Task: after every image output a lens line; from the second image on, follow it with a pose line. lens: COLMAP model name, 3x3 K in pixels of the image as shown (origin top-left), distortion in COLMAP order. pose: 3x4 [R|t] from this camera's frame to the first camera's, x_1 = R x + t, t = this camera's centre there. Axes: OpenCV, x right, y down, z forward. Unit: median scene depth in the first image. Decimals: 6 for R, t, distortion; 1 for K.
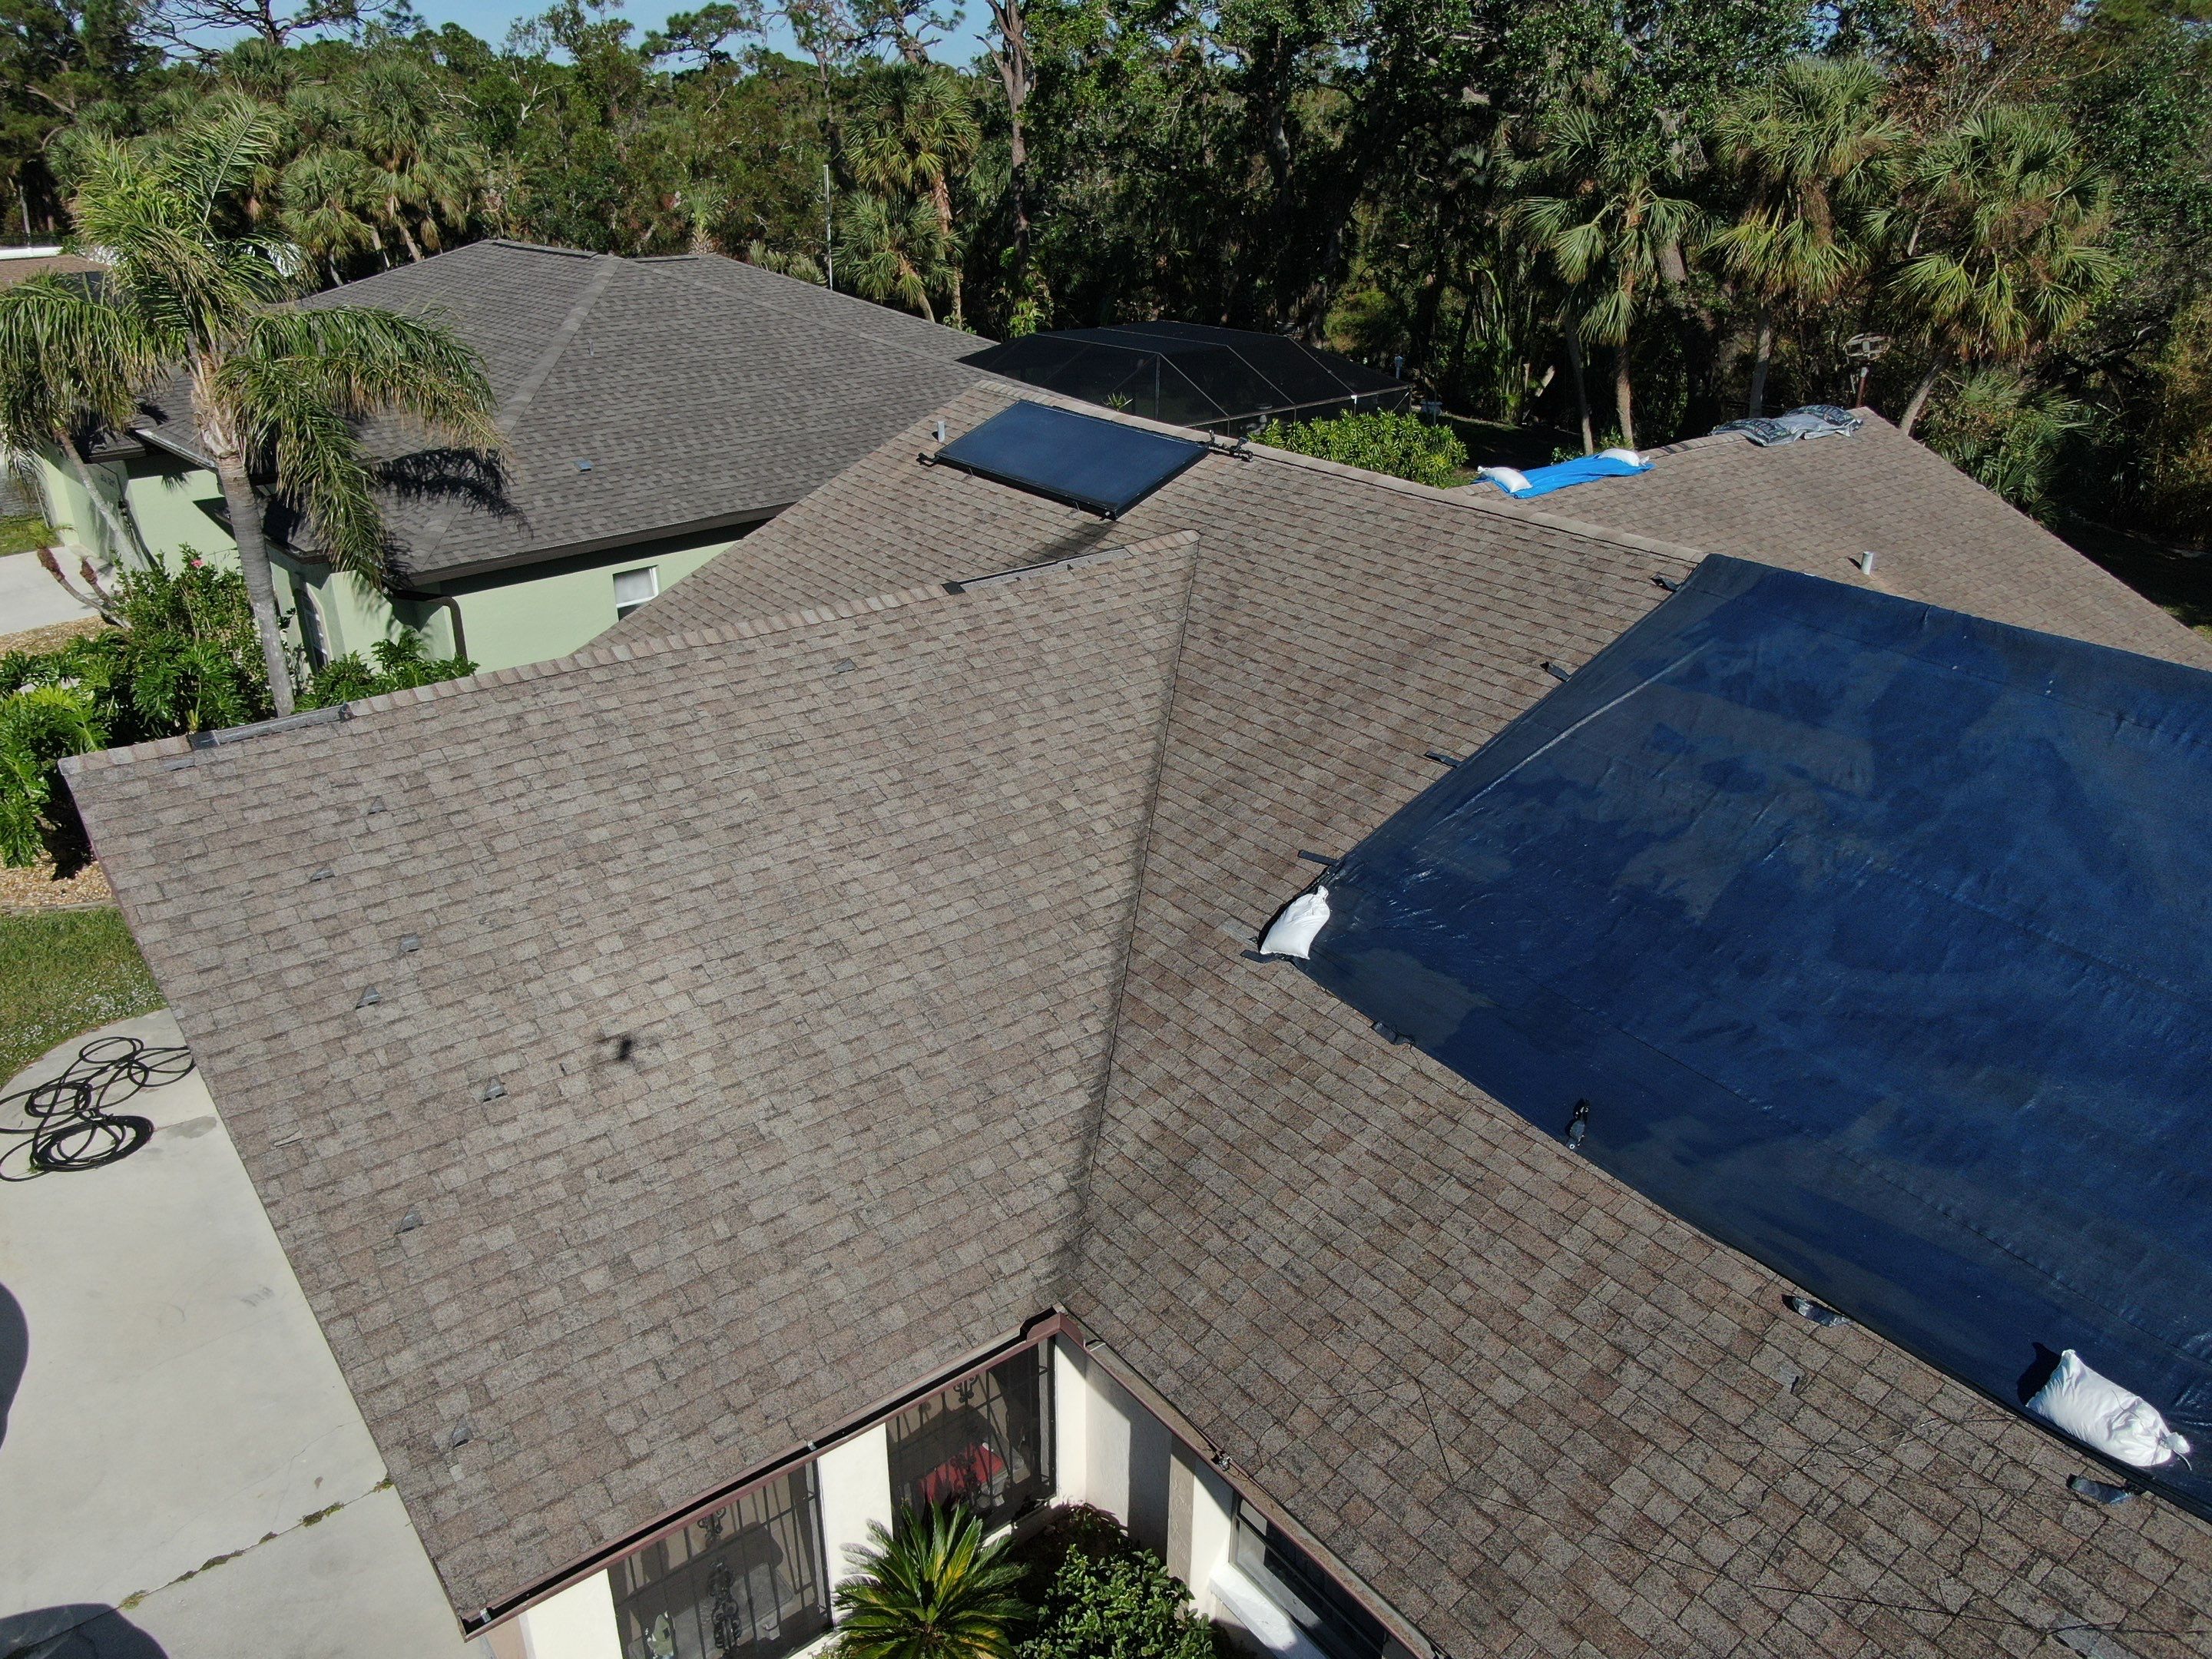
lens RADIAL K [[1585.5, 0, 1110.1], [0, 1585.5, 832.9], [0, 0, 1]] dist [-0.028460, 0.015099]
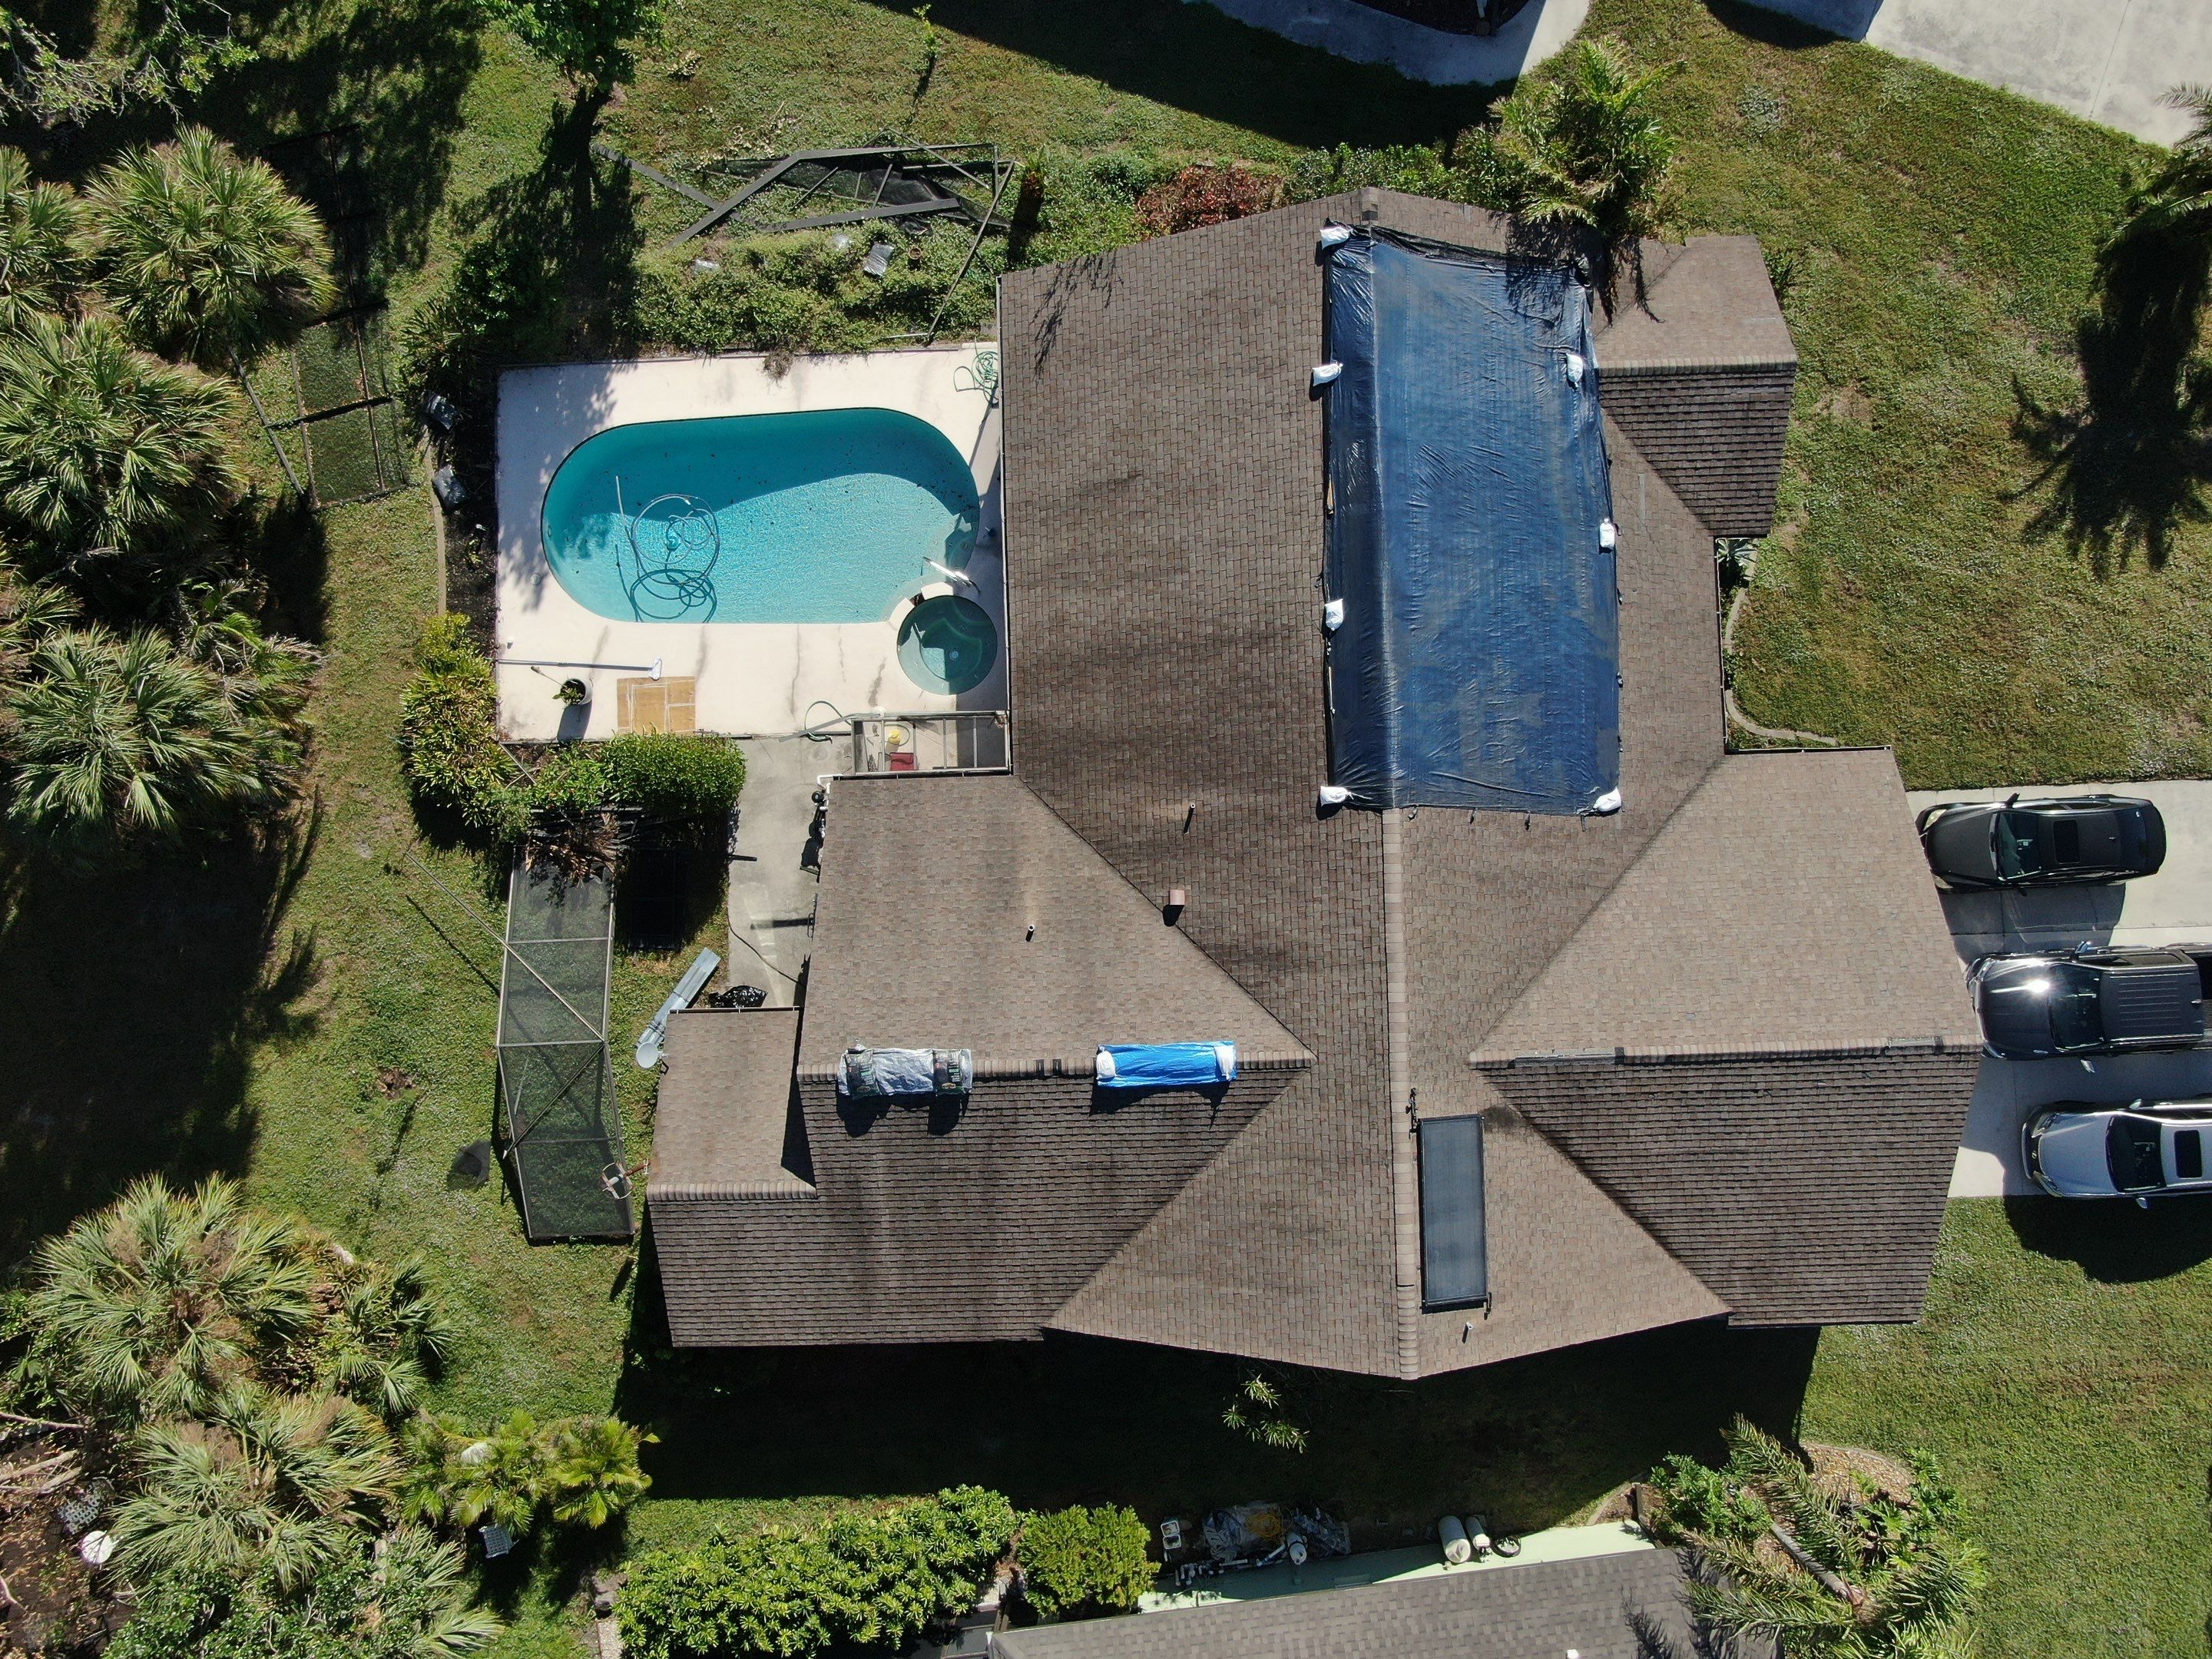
lens RADIAL K [[1585.5, 0, 1110.1], [0, 1585.5, 832.9], [0, 0, 1]] dist [-0.028460, 0.015099]
pose [[-0.804996, -0.591932, 0.039974, 0.760348], [0.268923, -0.304001, 0.913928, -3.071247], [-0.528831, 0.746458, 0.403903, 0.388527]]
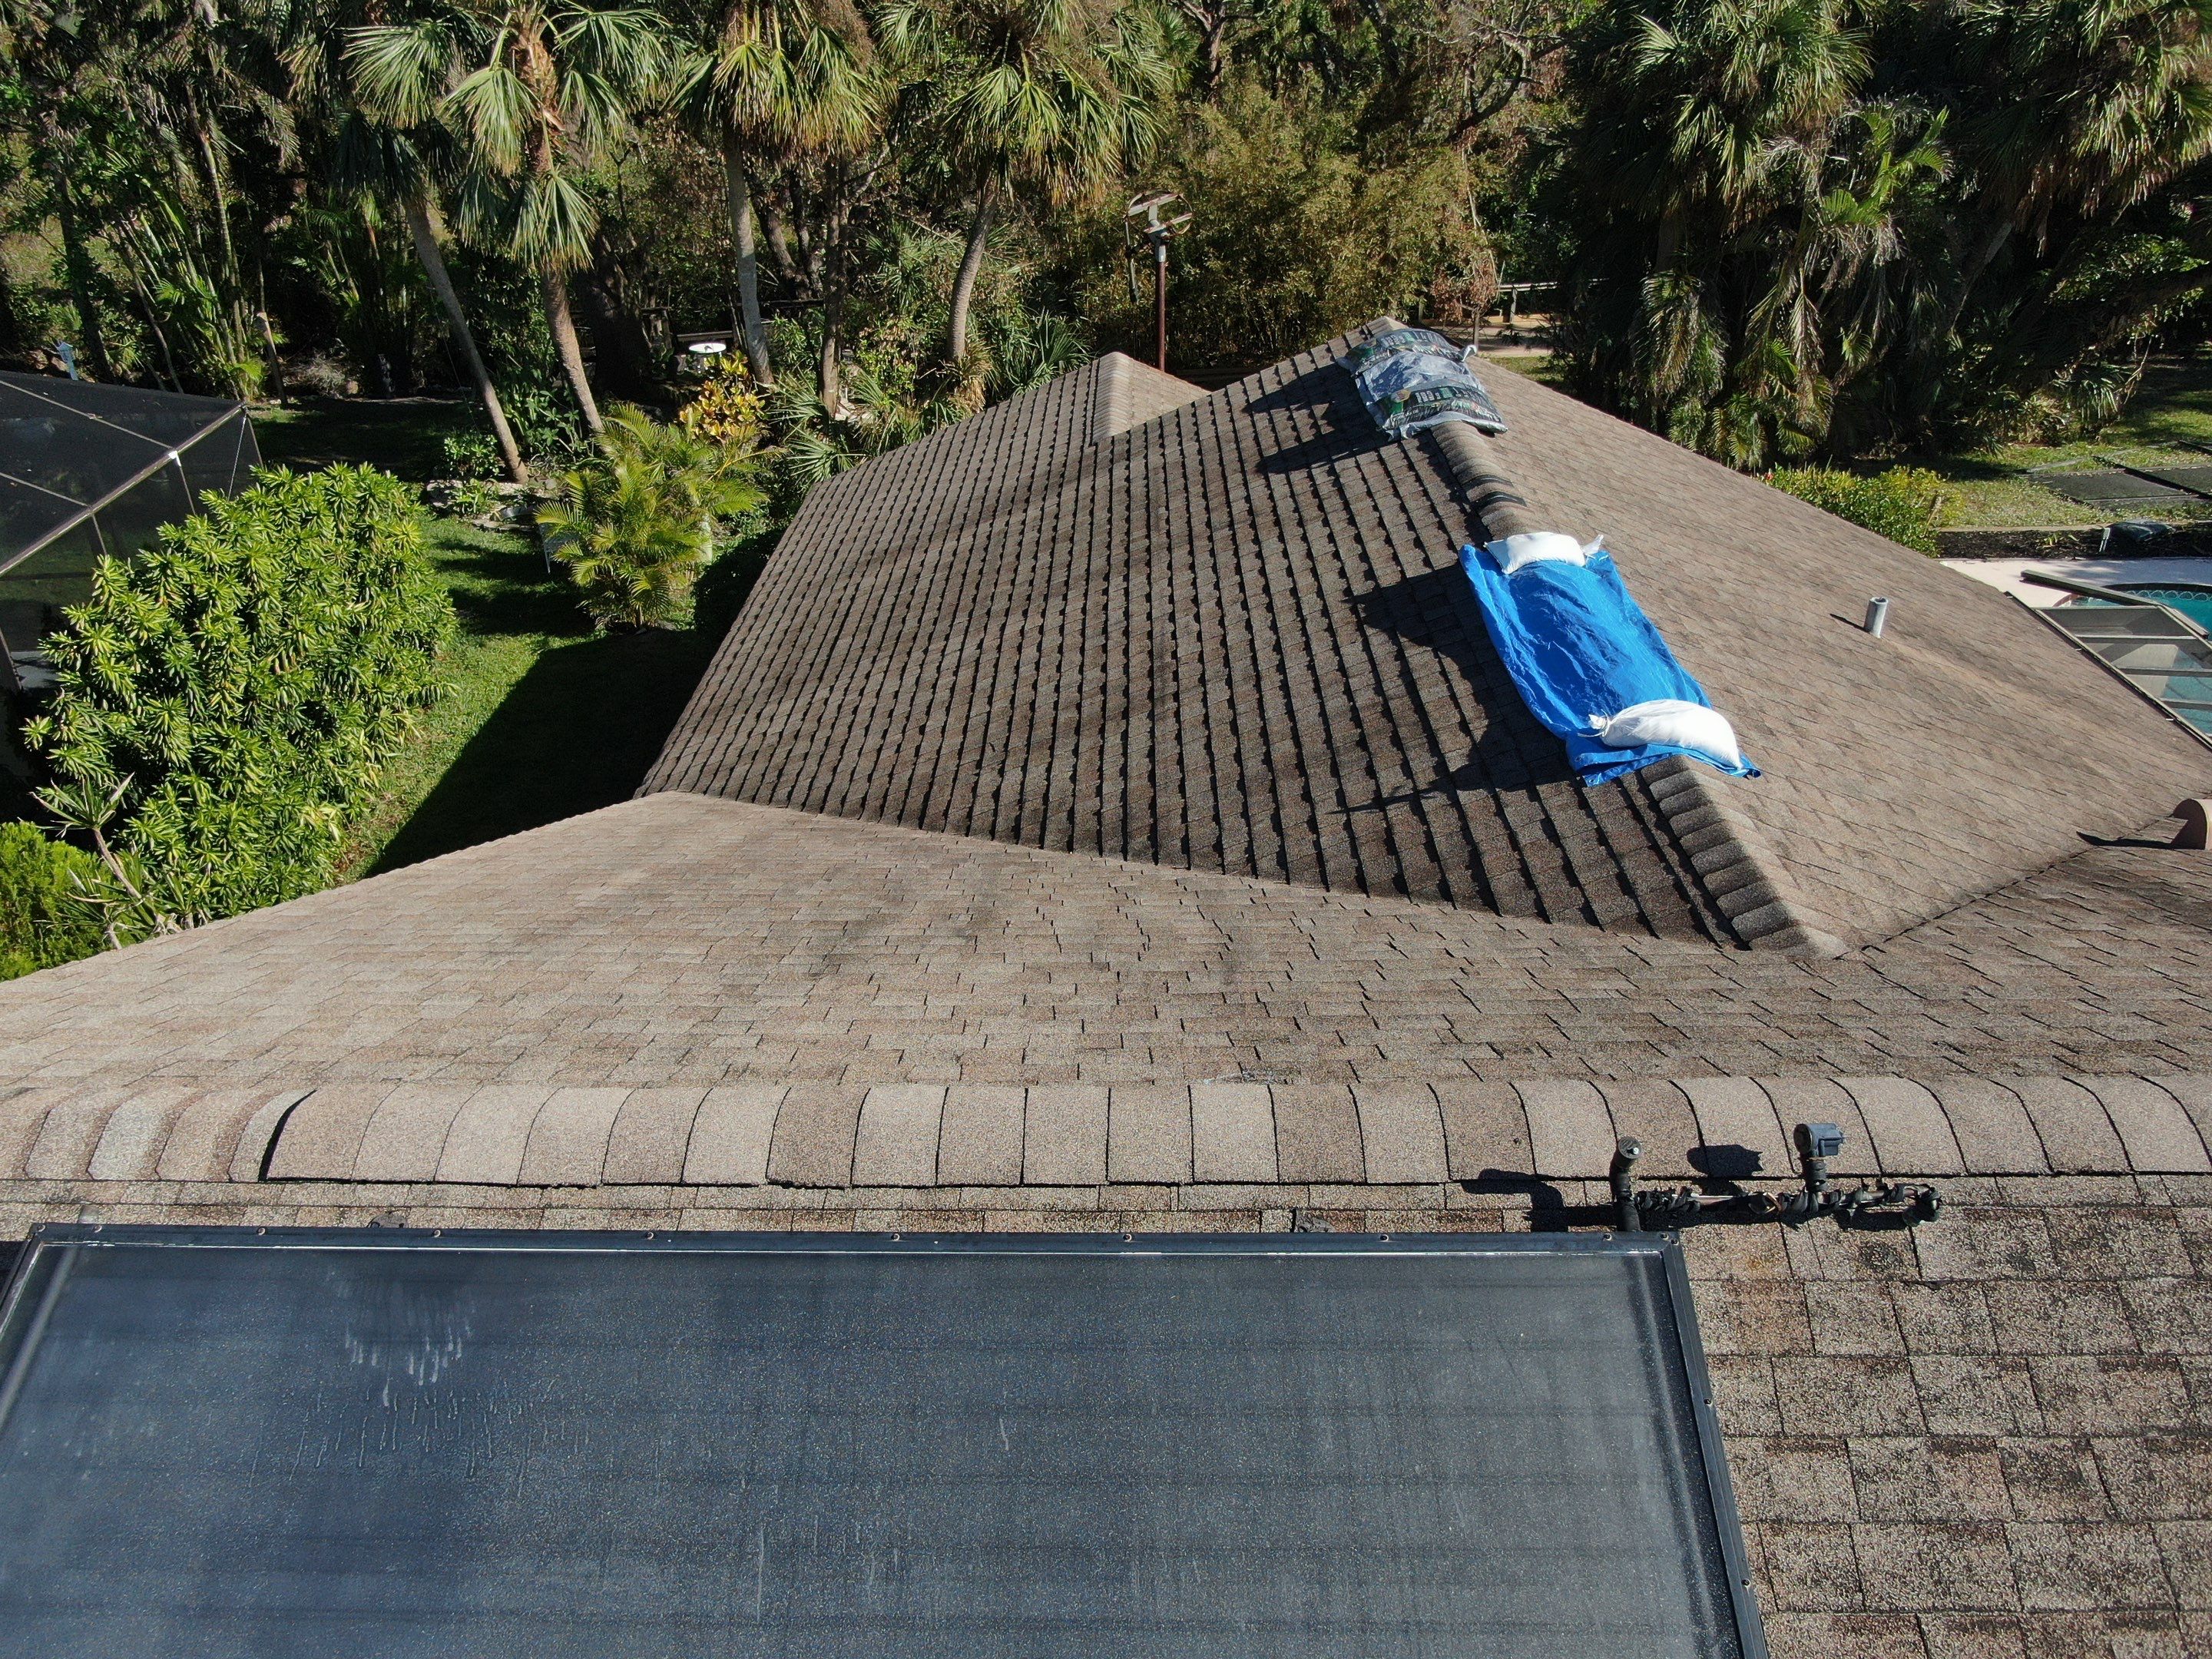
lens RADIAL K [[1589.0, 0, 1111.2], [0, 1589.0, 832.6], [0, 0, 1]] dist [-0.030267, 0.015309]
pose [[0.625259, -0.402779, 0.668446, -0.151575], [0.346660, 0.910727, 0.224505, -0.594366], [-0.699198, 0.091350, 0.709068, 1.507683]]
